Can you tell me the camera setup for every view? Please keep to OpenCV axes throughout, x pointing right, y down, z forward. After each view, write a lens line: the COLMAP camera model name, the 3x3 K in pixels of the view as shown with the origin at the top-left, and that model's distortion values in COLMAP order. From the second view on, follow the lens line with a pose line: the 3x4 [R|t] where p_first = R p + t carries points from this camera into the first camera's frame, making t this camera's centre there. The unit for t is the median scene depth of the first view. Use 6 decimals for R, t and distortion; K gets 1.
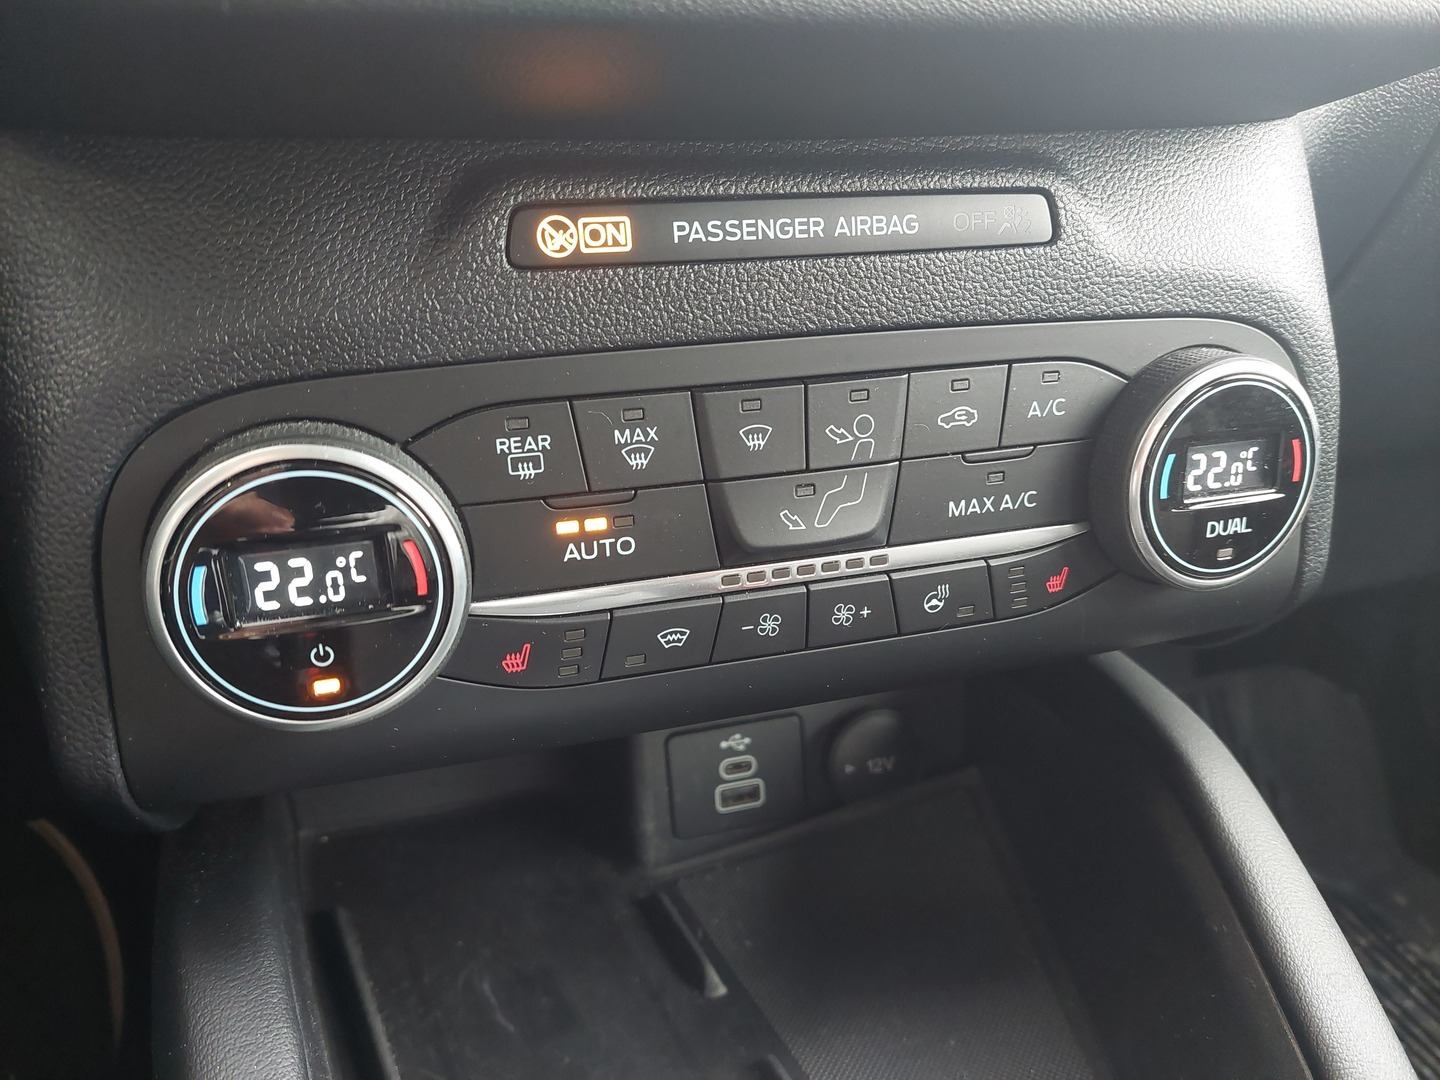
lens RADIAL K [[1041.6, 0, 721.1], [0, 1041.6, 544.7], [0, 0, 1]] dist [0.013285, -0.027151]
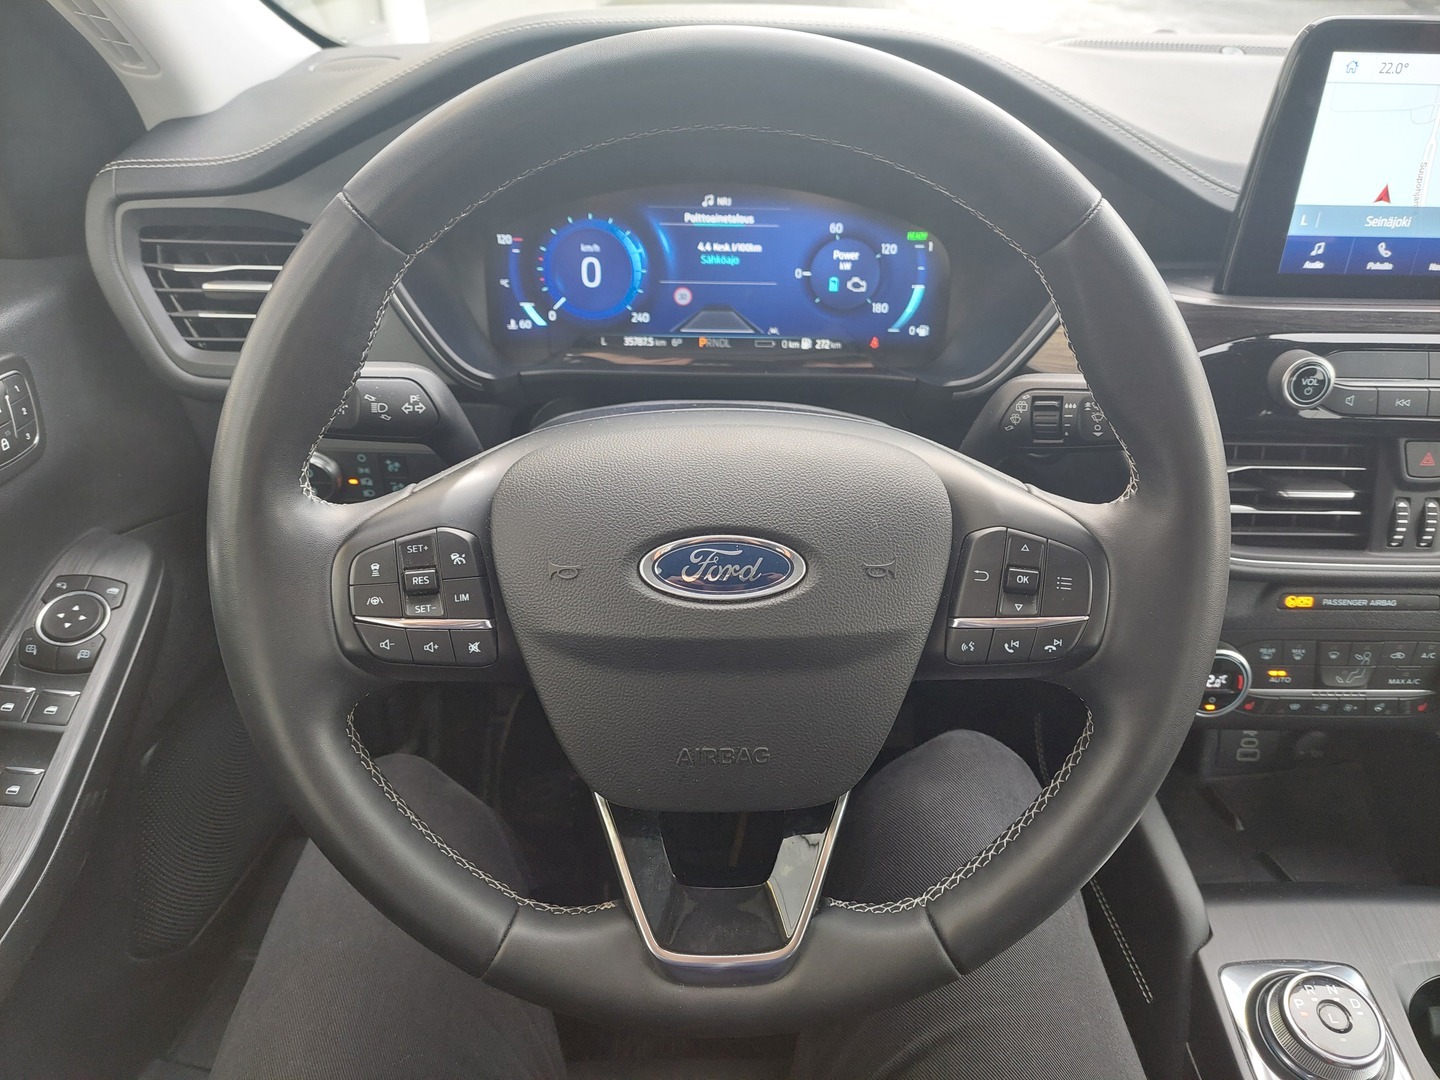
lens RADIAL K [[1041.6, 0, 732.0], [0, 1041.6, 545.1], [0, 0, 1]] dist [0.013285, -0.027151]
pose [[0.955131, 0.145210, -0.258146, -0.982981], [-0.128319, 0.988402, 0.081209, -0.465959], [0.266945, -0.044440, 0.962687, -2.714421]]
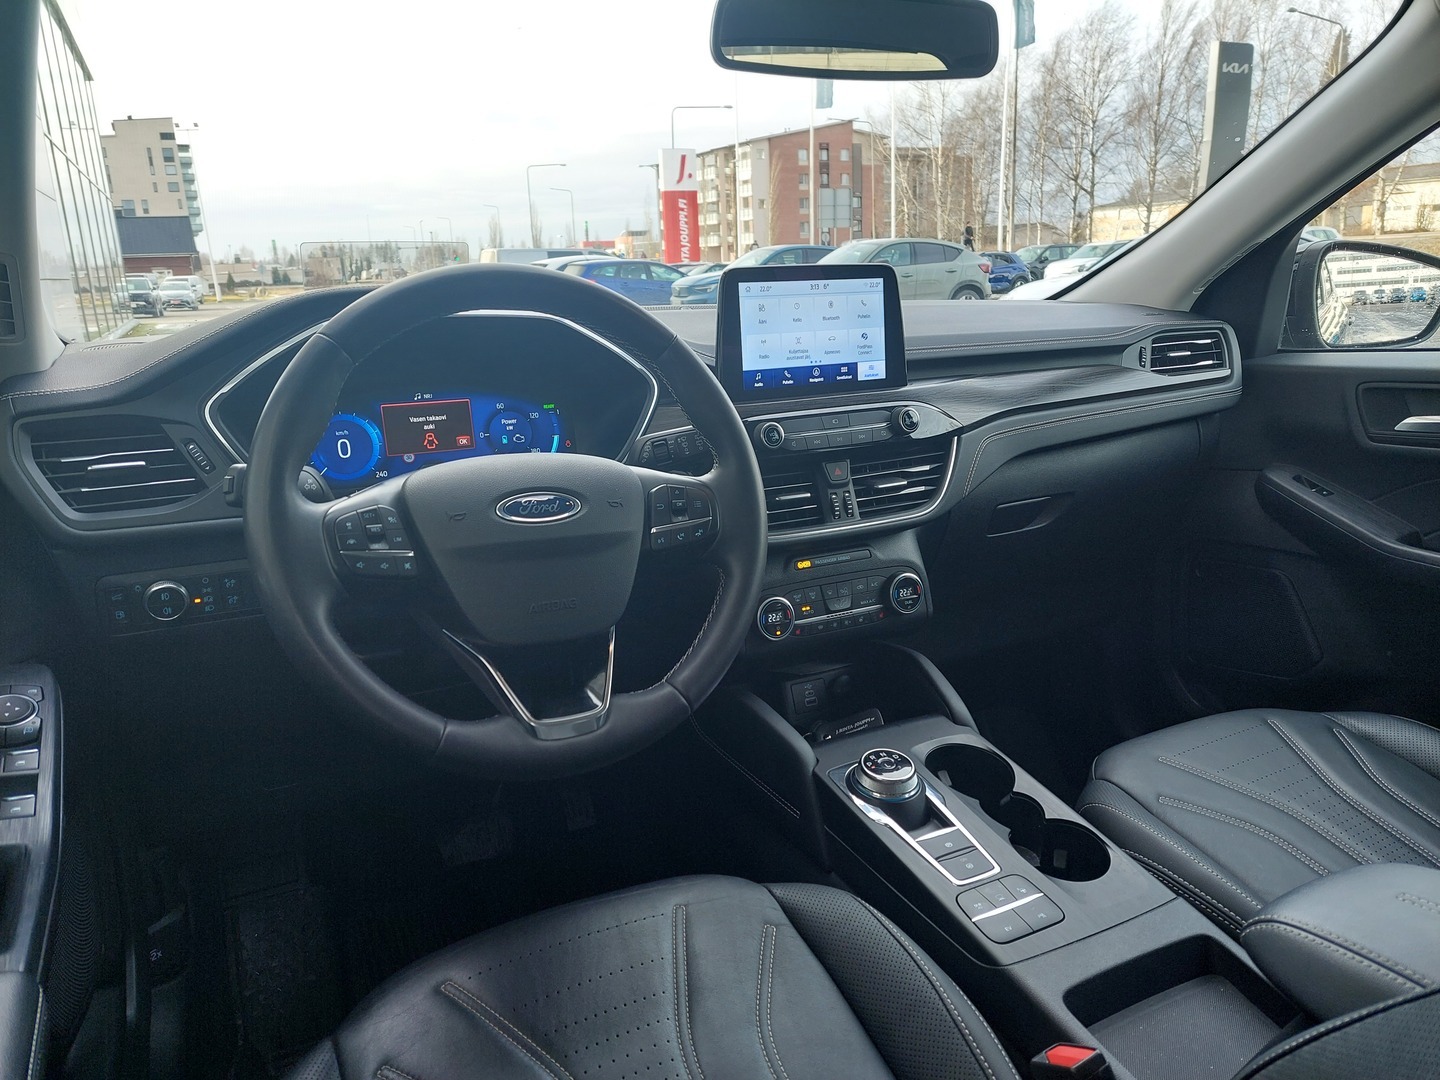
lens RADIAL K [[1041.6, 0, 729.1], [0, 1041.6, 576.4], [0, 0, 1]] dist [0.013285, -0.027151]
pose [[0.984678, -0.092853, 0.147603, -1.391621], [0.121746, 0.972062, -0.200684, 0.925244], [-0.124846, 0.215579, 0.968473, -4.706820]]
